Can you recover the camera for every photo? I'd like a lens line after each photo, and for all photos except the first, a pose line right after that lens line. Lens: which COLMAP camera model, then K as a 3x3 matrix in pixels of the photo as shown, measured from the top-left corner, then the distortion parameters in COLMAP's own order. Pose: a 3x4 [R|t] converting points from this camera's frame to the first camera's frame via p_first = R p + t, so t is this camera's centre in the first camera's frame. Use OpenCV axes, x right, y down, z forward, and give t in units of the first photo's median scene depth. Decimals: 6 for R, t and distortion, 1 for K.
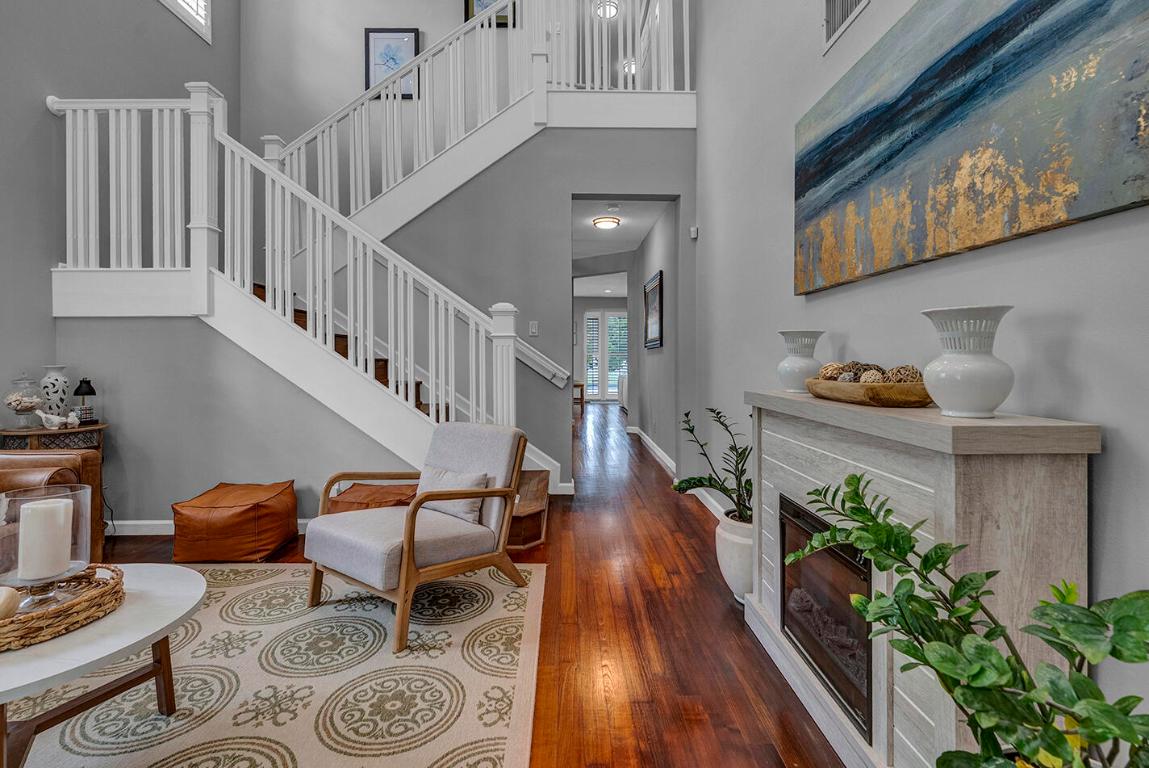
lens RADIAL K [[536.2, 0, 573.4], [0, 536.2, 364.3], [0, 0, 1]] dist [-0.000218, 0.000740]
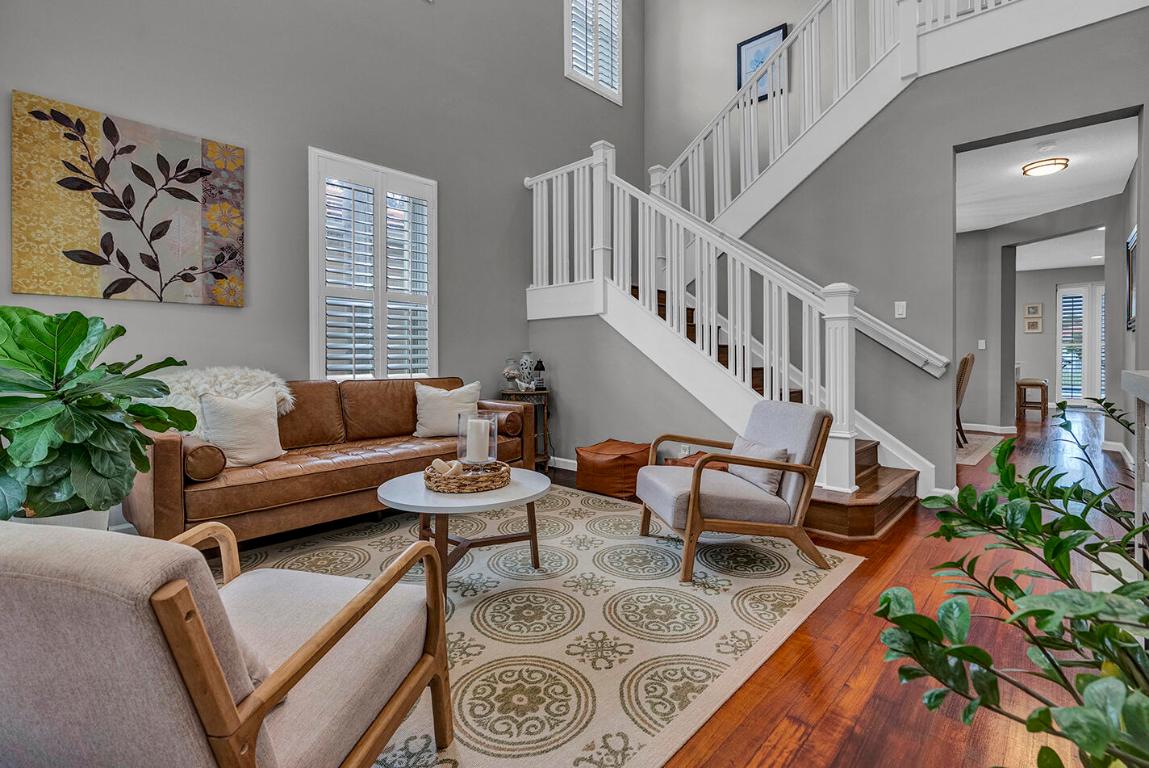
lens RADIAL K [[529.8, 0, 576.1], [0, 529.8, 366.1], [0, 0, 1]] dist [-0.003995, 0.000127]
pose [[0.722809, 0.010717, -0.690965, 0.214947], [-0.005634, 0.999938, 0.009615, 0.032782], [0.691025, -0.003057, 0.722824, -0.010406]]
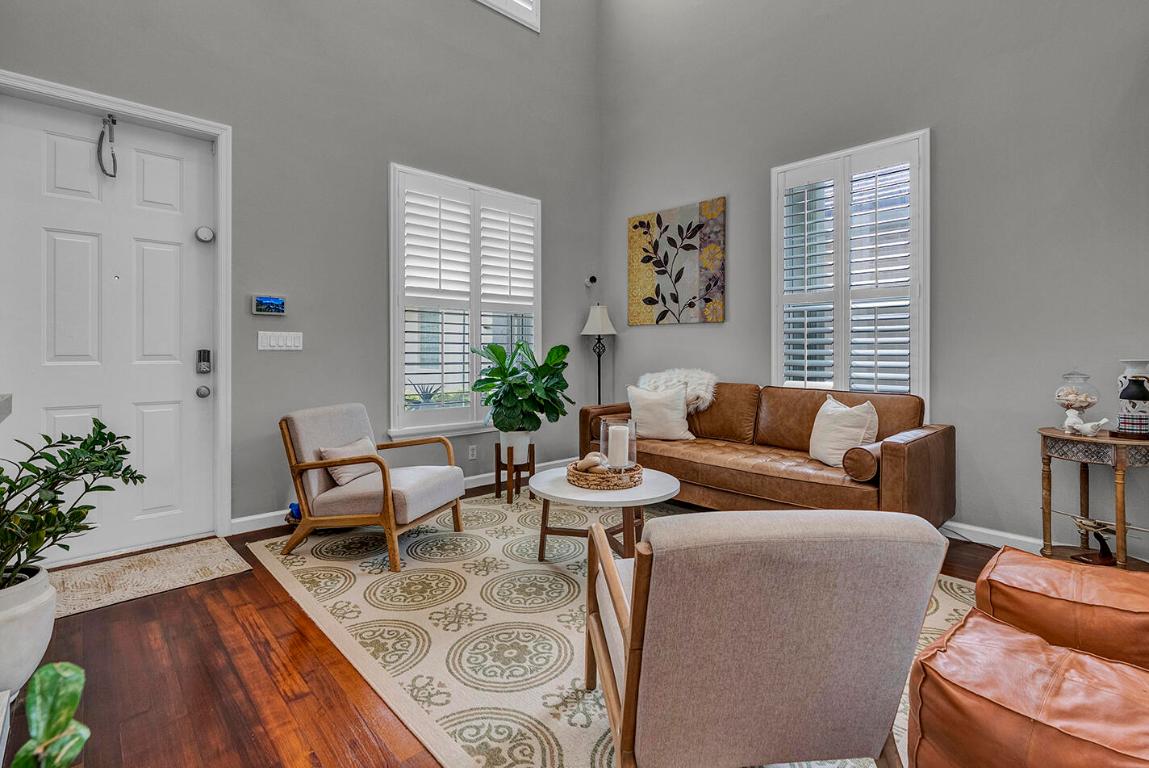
lens RADIAL K [[542.4, 0, 573.6], [0, 542.4, 350.4], [0, 0, 1]] dist [-0.003464, -0.000391]
pose [[-0.744936, -0.002978, -0.667129, 0.194400], [-0.010465, 0.999919, 0.007221, -0.007786], [0.667054, 0.012361, -0.744907, 1.137614]]
